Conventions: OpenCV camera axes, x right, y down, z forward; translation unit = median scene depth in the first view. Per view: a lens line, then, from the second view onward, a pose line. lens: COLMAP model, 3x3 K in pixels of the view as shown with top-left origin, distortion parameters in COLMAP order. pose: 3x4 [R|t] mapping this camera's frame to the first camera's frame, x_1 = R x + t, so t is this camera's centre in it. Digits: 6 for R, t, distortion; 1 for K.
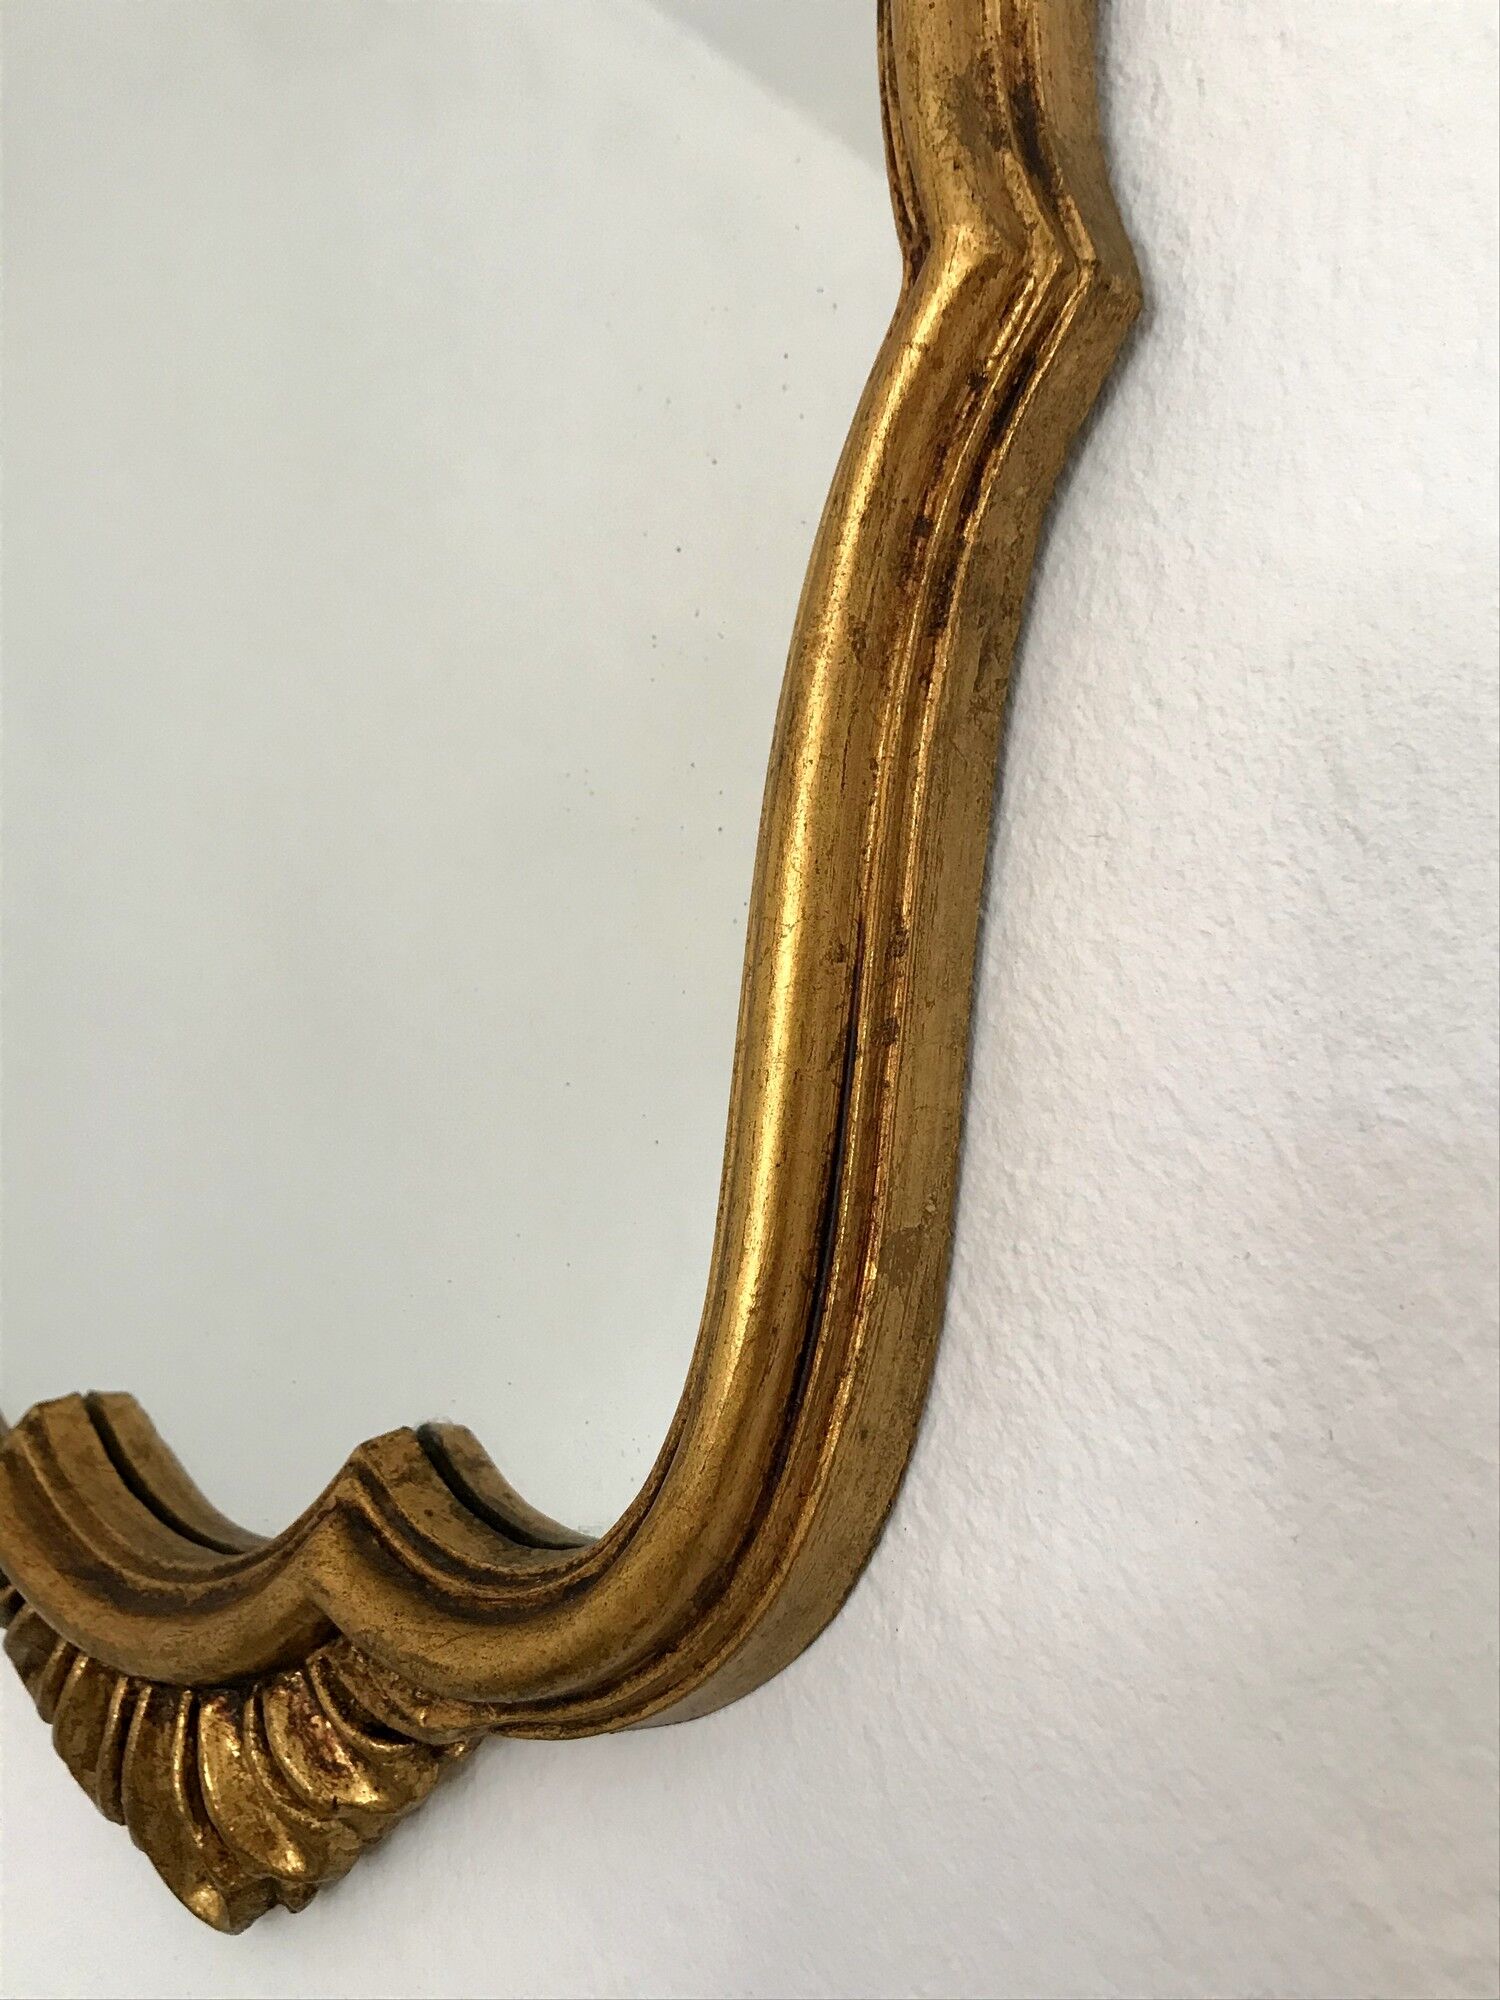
lens RADIAL K [[1862.3, 0, 753.4], [0, 1862.3, 1015.5], [0, 0, 1]] dist [0.000105, 0.000000]
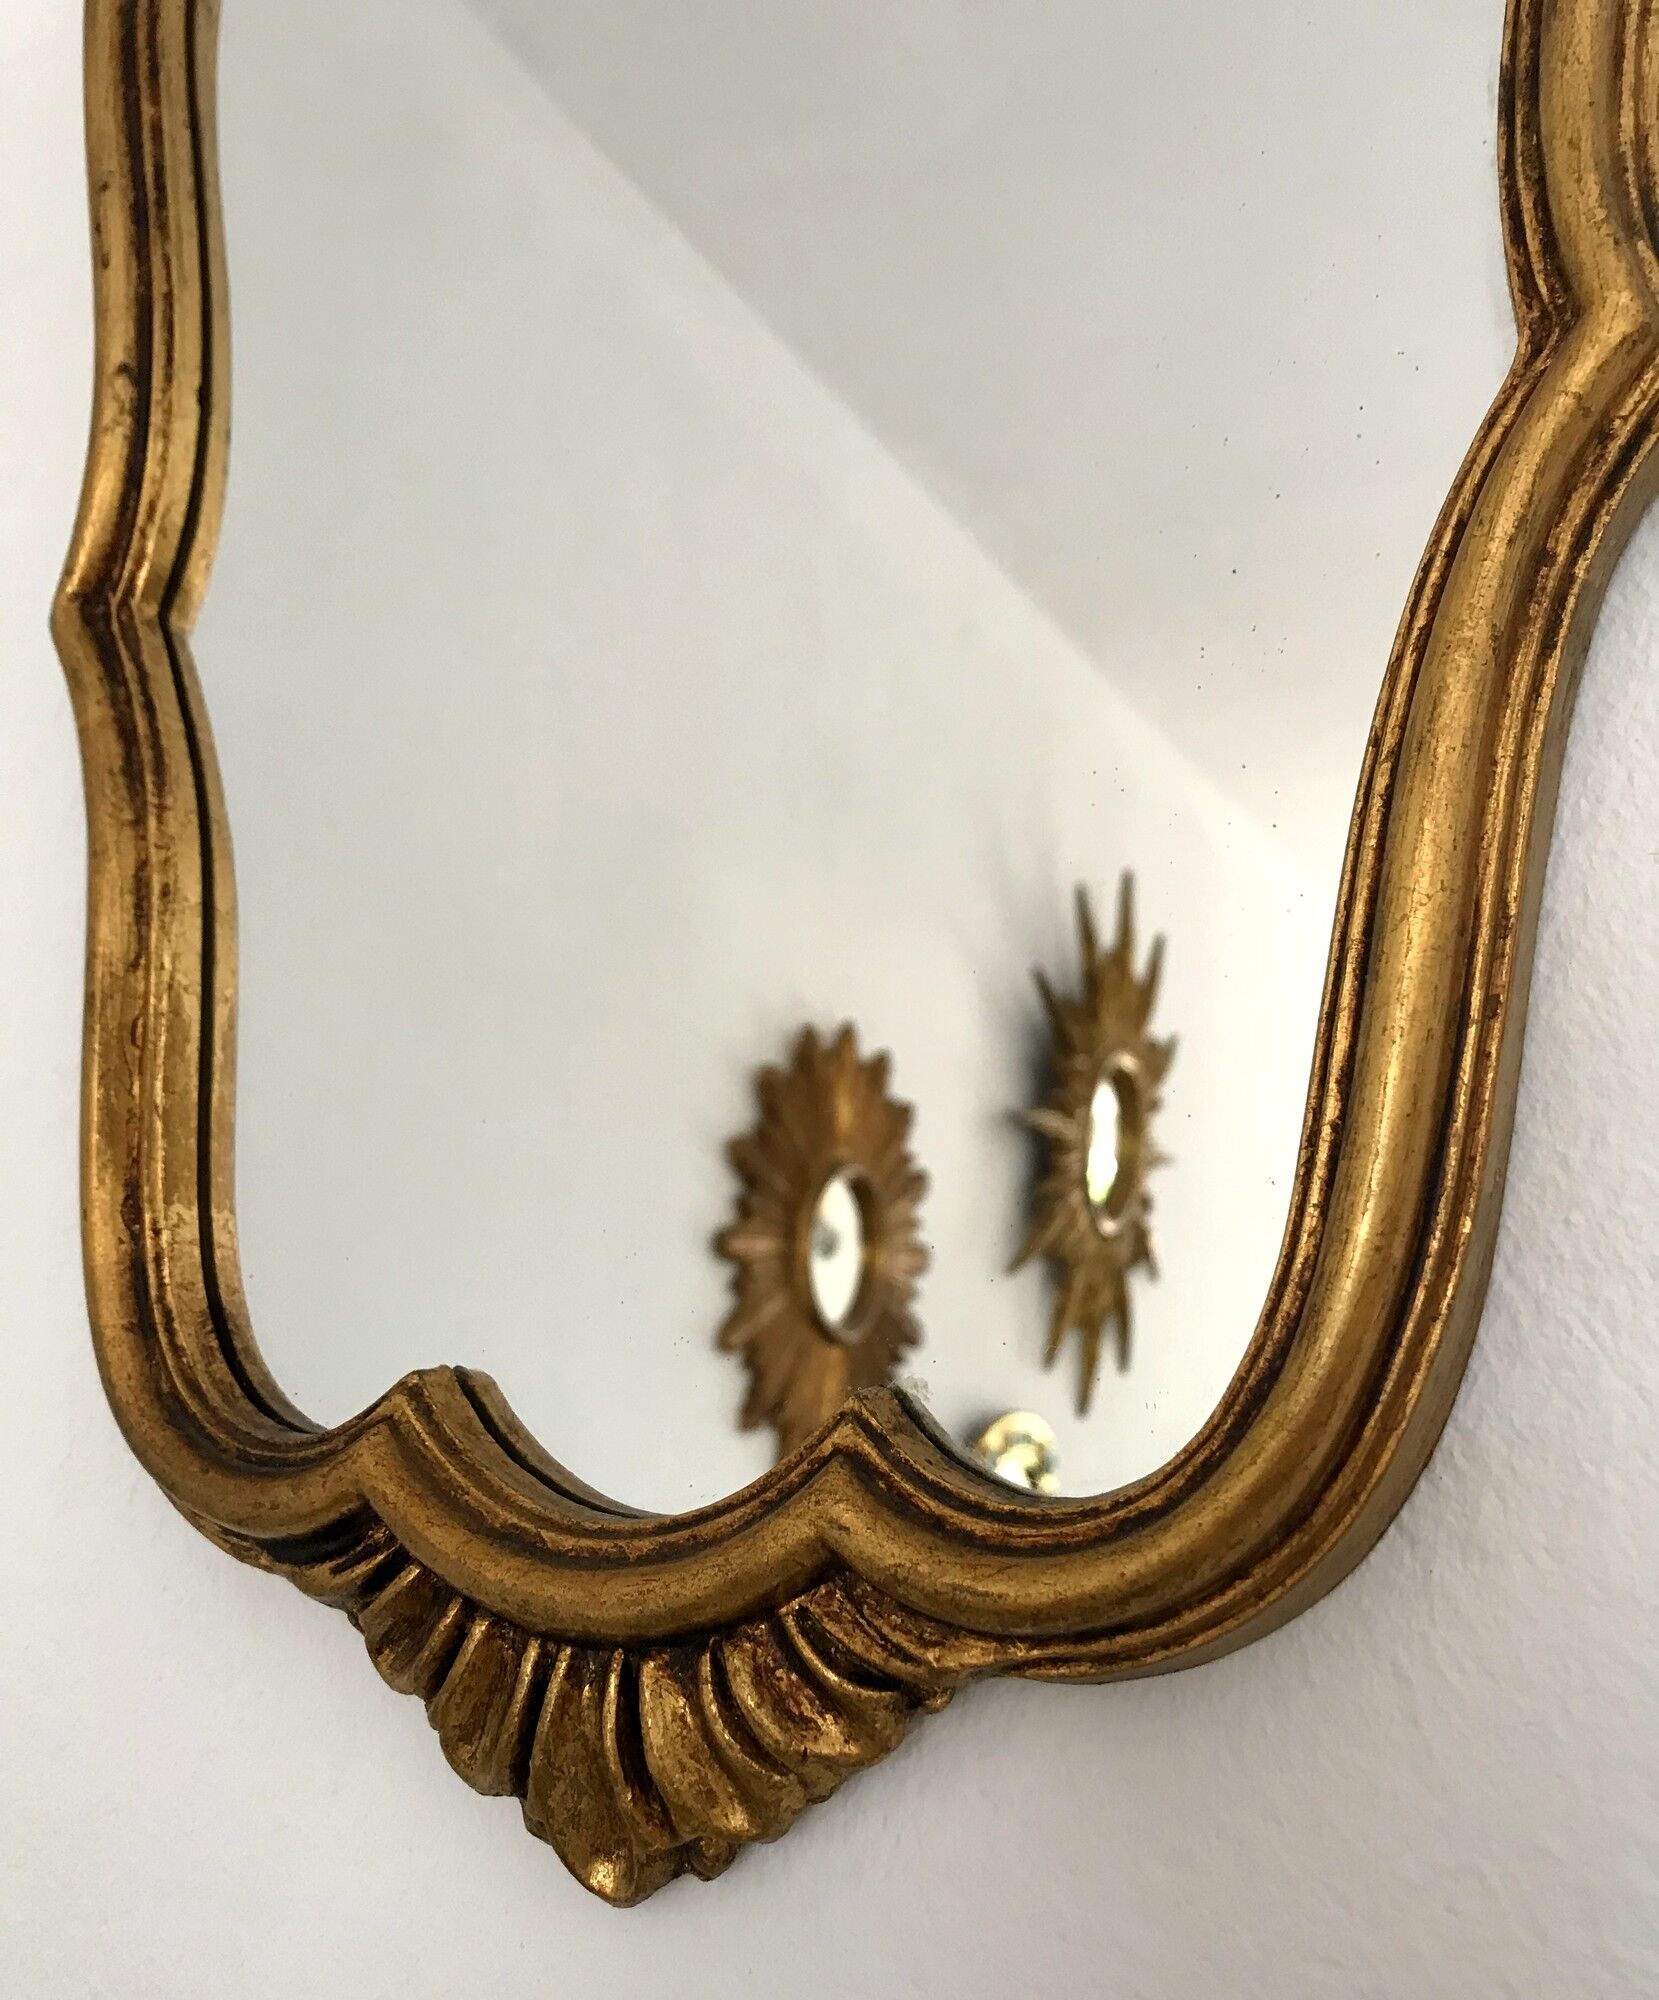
lens RADIAL K [[1881.8, 0, 835.1], [0, 1881.8, 1129.6], [0, 0, 1]] dist [0.000346, 0.000000]
pose [[0.983300, 0.084369, 0.161253, -0.459227], [-0.075976, 0.995448, -0.057536, 0.167015], [-0.165374, 0.044323, 0.985234, -0.018496]]
